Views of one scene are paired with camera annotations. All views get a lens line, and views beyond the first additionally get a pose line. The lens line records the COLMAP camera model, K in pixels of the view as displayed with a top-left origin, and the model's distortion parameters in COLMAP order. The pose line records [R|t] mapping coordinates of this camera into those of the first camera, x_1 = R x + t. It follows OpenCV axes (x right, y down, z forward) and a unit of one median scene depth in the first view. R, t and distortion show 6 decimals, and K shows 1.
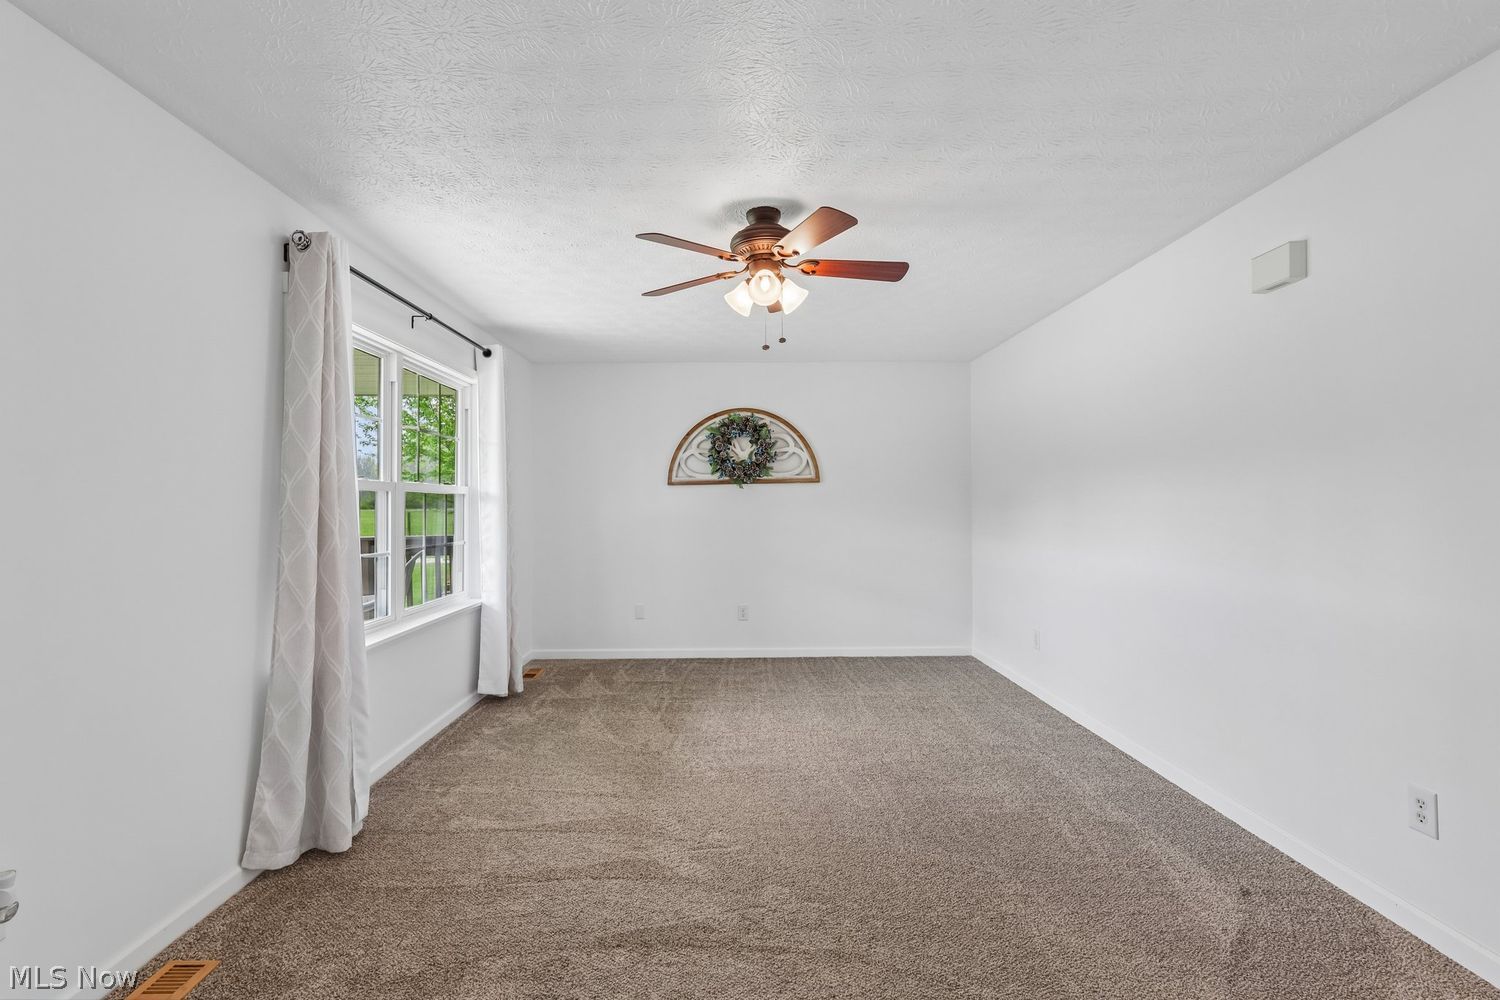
lens RADIAL K [[698.0, 0, 745.7], [0, 698.0, 497.5], [0, 0, 1]] dist [-0.009440, 0.008894]
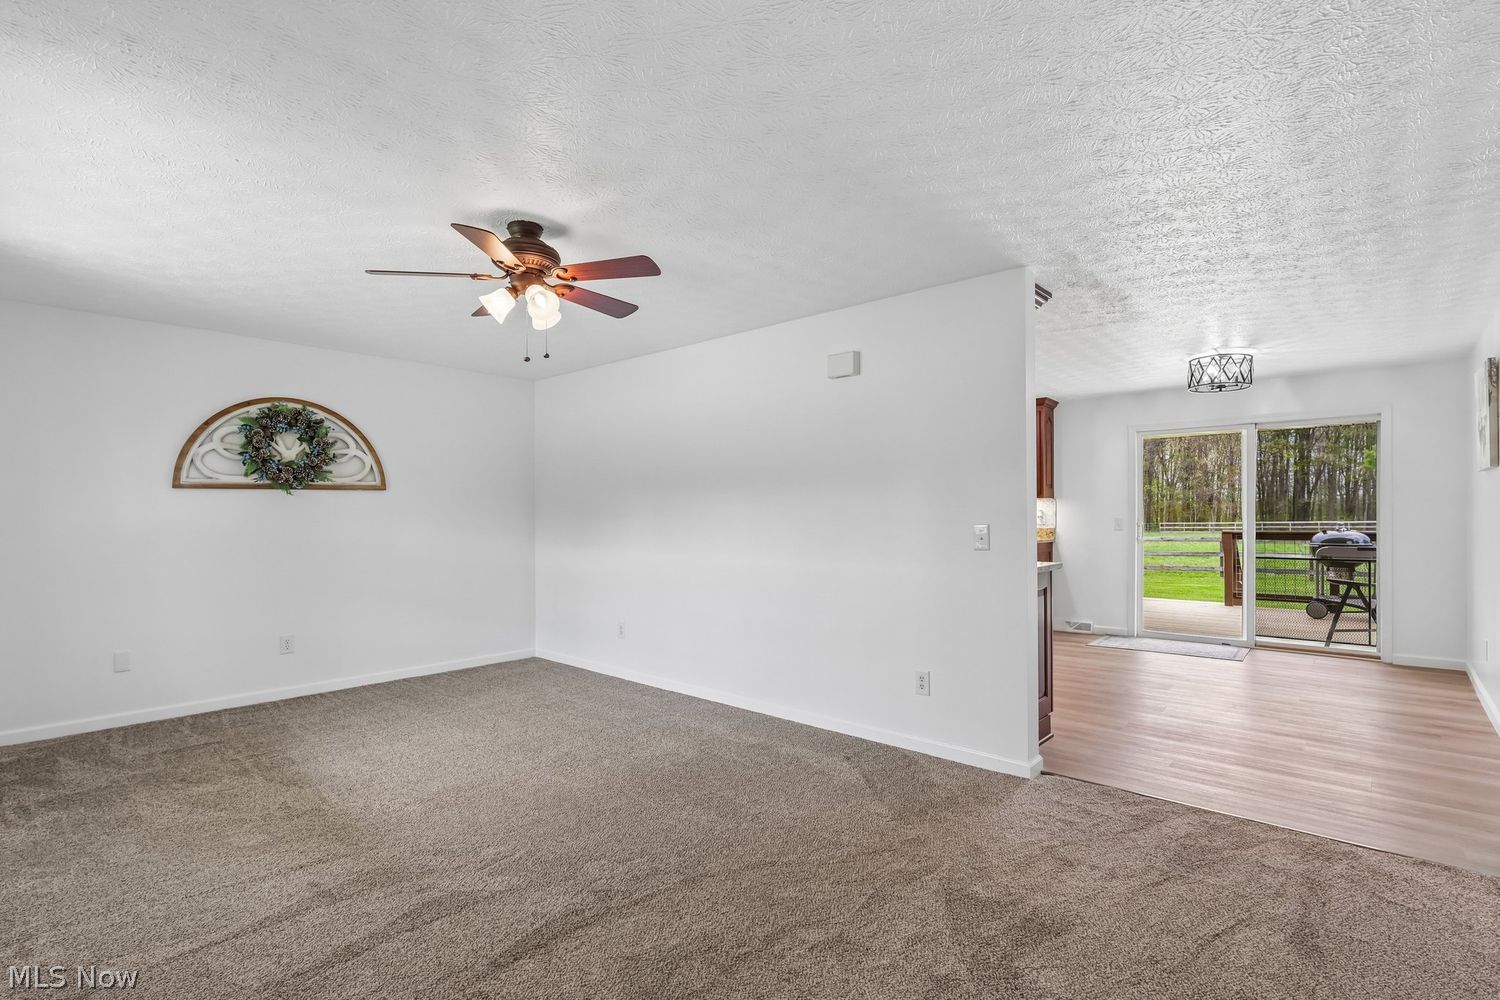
lens RADIAL K [[703.1, 0, 748.3], [0, 703.1, 514.4], [0, 0, 1]] dist [-0.000446, -0.000337]
pose [[0.681486, 0.003534, 0.731823, -0.312257], [-0.009137, 0.999951, 0.003679, 0.002882], [-0.731774, -0.009194, 0.681485, 0.038550]]
